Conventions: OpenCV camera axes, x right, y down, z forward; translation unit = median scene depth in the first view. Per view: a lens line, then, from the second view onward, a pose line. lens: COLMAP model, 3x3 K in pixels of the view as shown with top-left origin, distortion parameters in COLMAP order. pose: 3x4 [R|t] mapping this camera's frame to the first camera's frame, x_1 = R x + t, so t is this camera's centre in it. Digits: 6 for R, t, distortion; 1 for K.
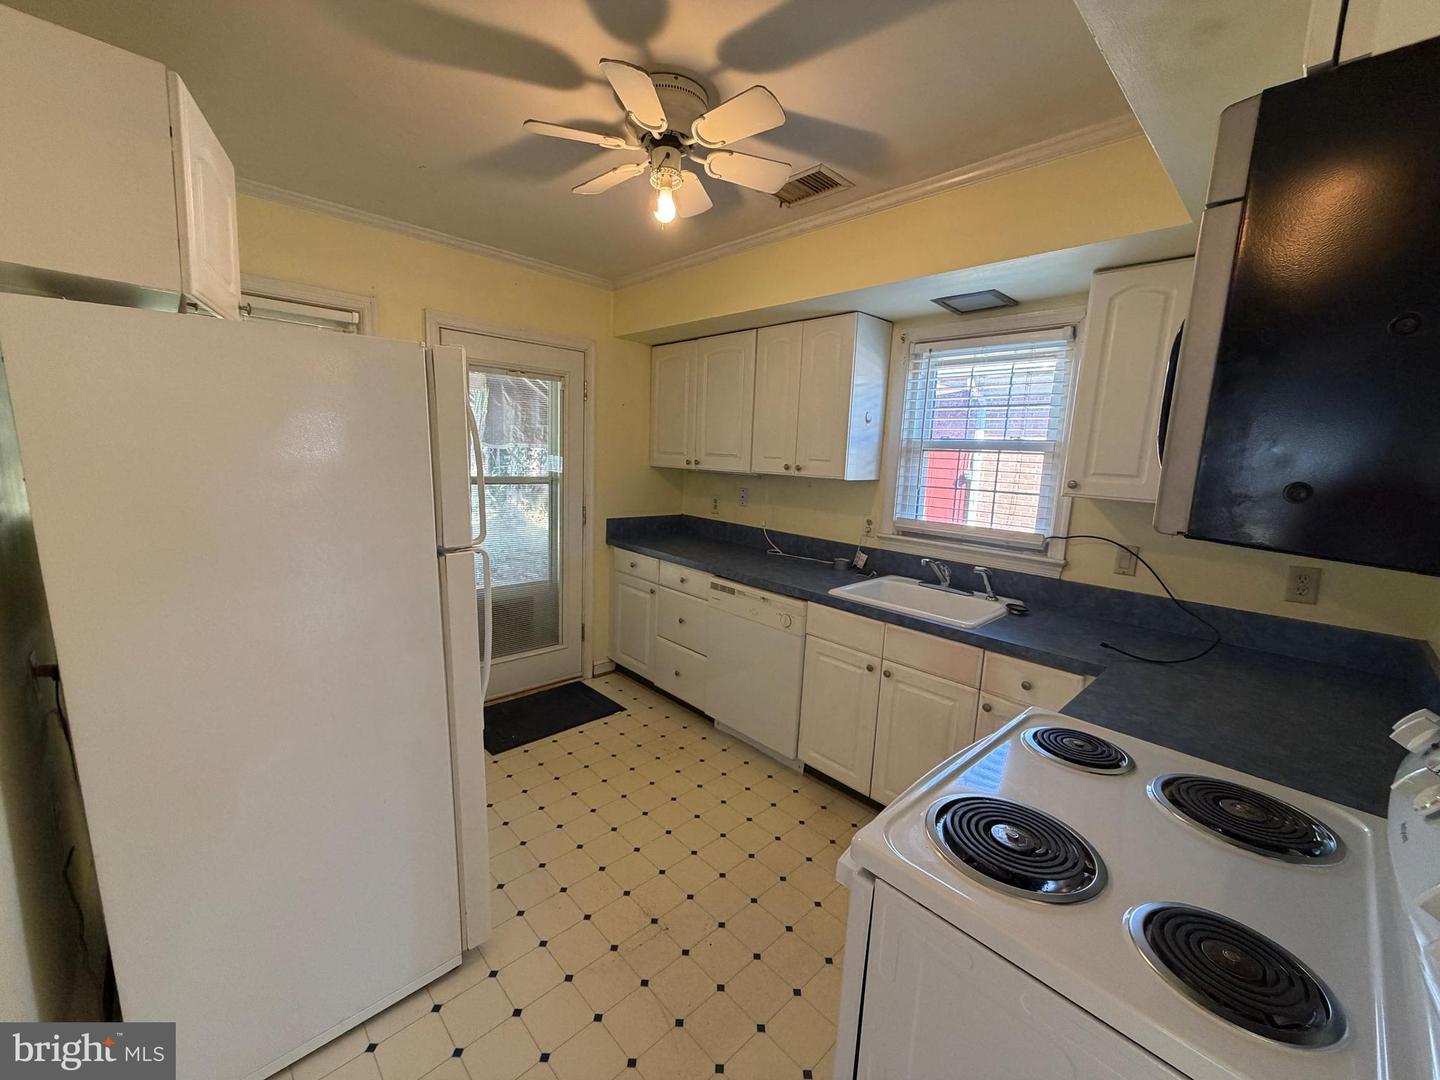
lens RADIAL K [[573.9, 0, 717.5], [0, 573.9, 539.3], [0, 0, 1]] dist [0.000736, 0.000029]
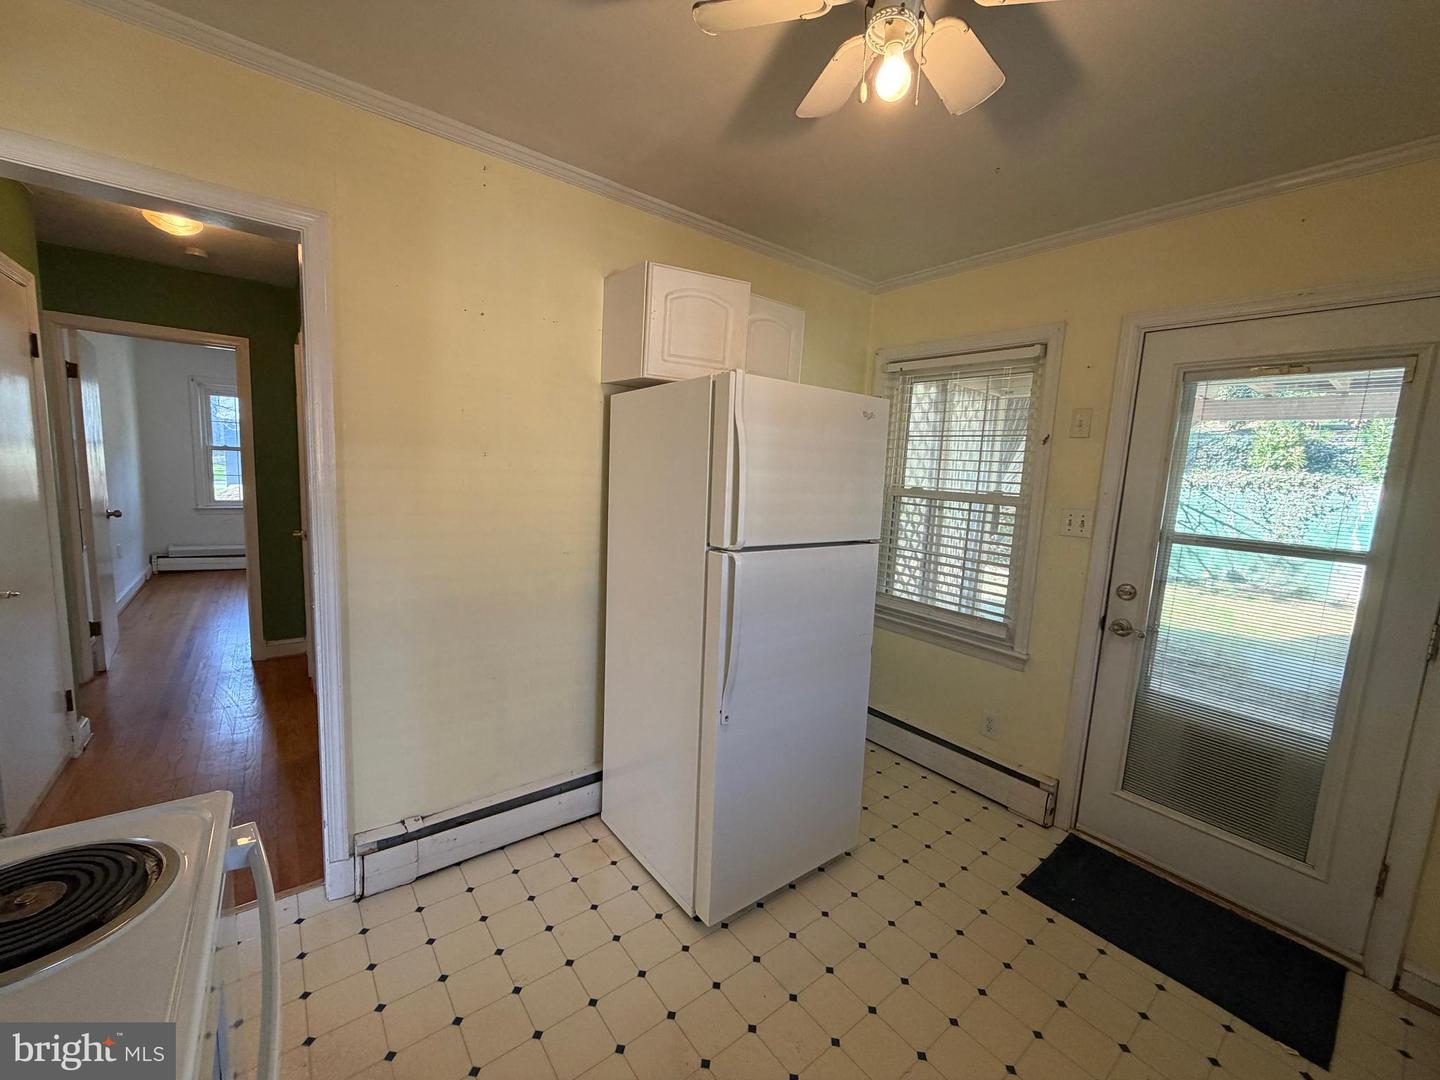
lens RADIAL K [[573.9, 0, 717.5], [0, 573.9, 539.3], [0, 0, 1]] dist [0.000736, 0.000029]
pose [[-0.090977, 0.082459, -0.992433, 0.307178], [-0.214586, 0.971532, 0.100394, -0.049646], [0.972459, 0.222096, -0.070692, 0.499641]]
